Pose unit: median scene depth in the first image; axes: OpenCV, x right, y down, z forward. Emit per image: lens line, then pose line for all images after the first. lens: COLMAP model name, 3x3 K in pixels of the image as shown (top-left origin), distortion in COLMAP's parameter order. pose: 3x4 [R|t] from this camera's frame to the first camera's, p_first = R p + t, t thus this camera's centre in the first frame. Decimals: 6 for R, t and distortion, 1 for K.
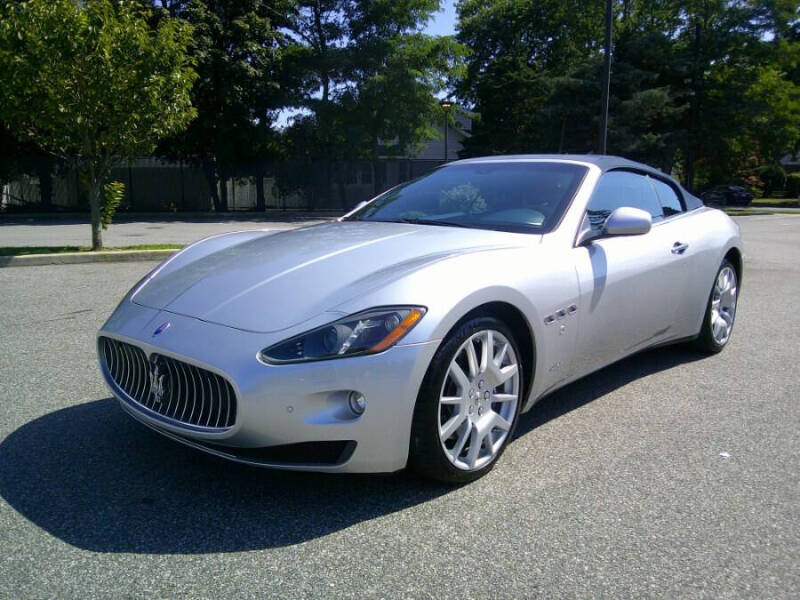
lens RADIAL K [[690.1, 0, 402.9], [0, 690.1, 296.4], [0, 0, 1]] dist [0.016248, -0.050473]
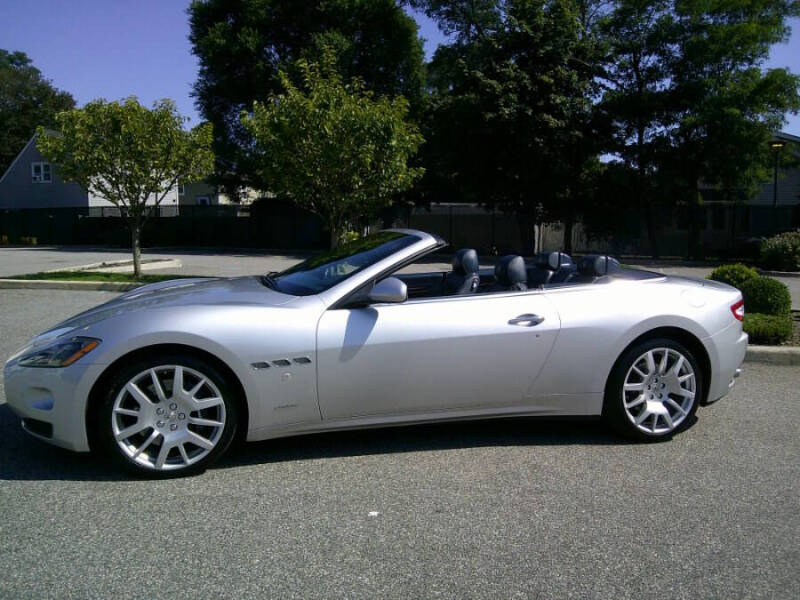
lens RADIAL K [[690.1, 0, 397.2], [0, 690.1, 294.1], [0, 0, 1]] dist [0.016248, -0.050473]
pose [[0.846918, 0.065909, -0.527624, 0.418885], [-0.097605, 0.994697, -0.032417, -0.031176], [0.522689, 0.078953, 0.848860, 0.029287]]
